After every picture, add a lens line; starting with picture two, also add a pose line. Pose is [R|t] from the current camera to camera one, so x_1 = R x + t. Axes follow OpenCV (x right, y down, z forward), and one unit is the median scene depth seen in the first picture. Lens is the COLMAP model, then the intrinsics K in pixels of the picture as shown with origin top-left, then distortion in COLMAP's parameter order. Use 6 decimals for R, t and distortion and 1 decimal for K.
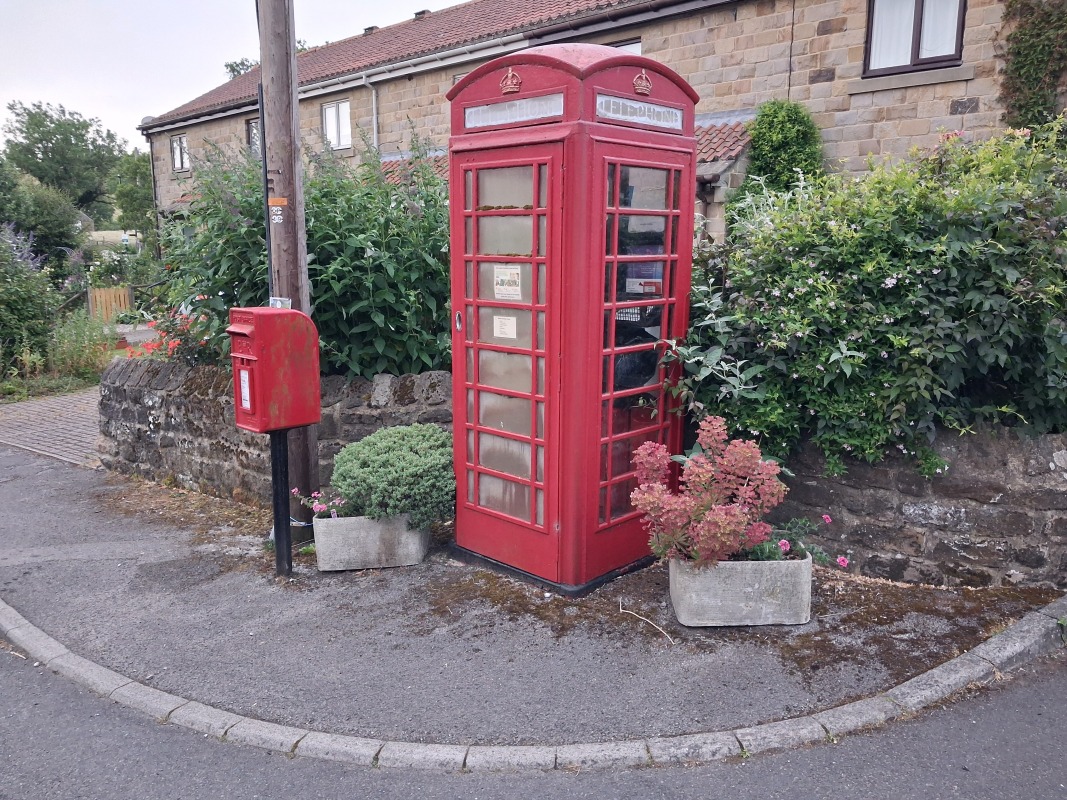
lens RADIAL K [[844.3, 0, 533.5], [0, 844.3, 400.0], [0, 0, 1]] dist [0.005571, 0.001328]
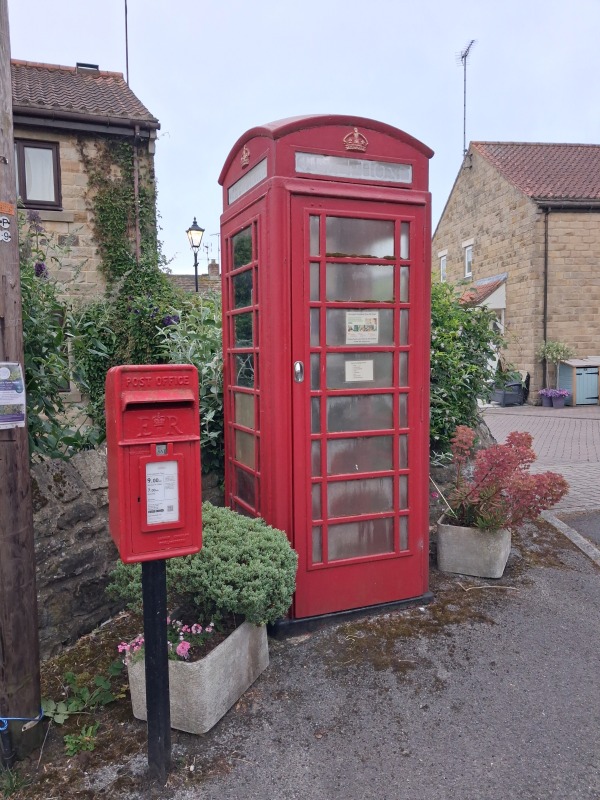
lens RADIAL K [[635.1, 0, 300.0], [0, 635.1, 400.0], [0, 0, 1]] dist [-0.002501, 0.000985]
pose [[0.394724, -0.075675, 0.915678, -0.763849], [0.185858, 0.982576, 0.001086, -0.064561], [-0.899806, 0.169757, 0.401911, 0.746423]]
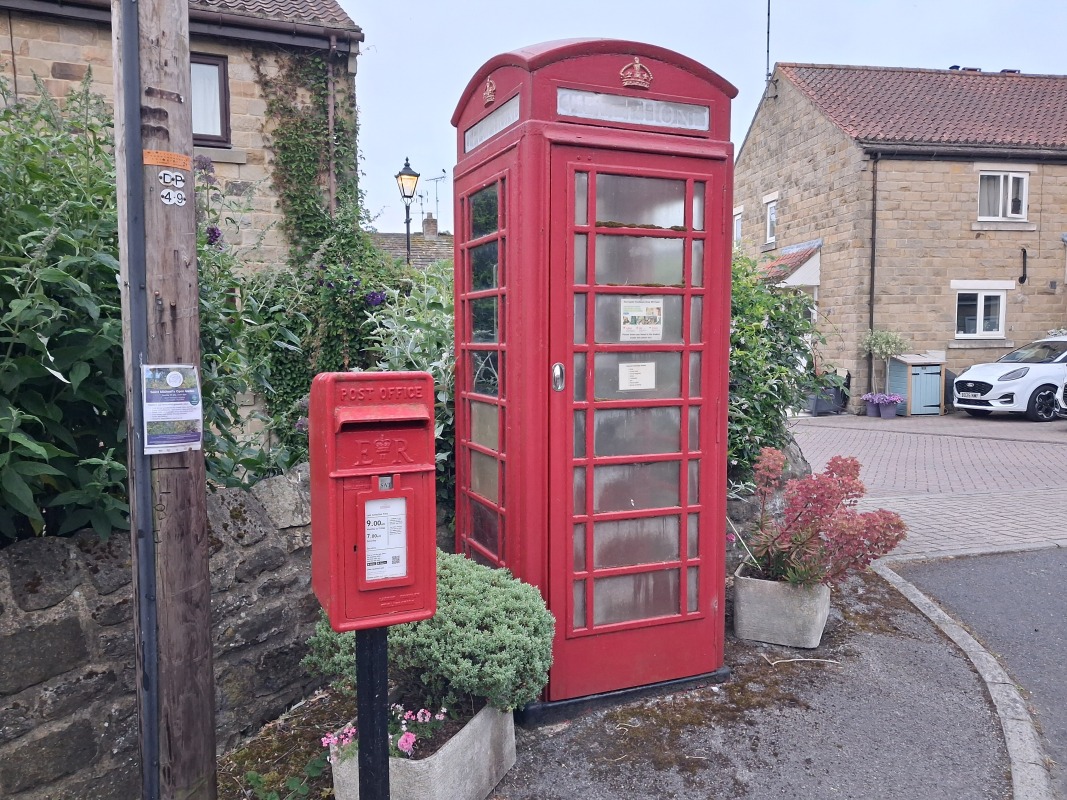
lens RADIAL K [[850.0, 0, 559.9], [0, 850.0, 404.9], [0, 0, 1]] dist [-0.001775, -0.000284]
pose [[0.377091, -0.074298, 0.923191, -0.780710], [0.175500, 0.984451, 0.007543, -0.077516], [-0.909396, 0.159176, 0.384267, 0.752794]]
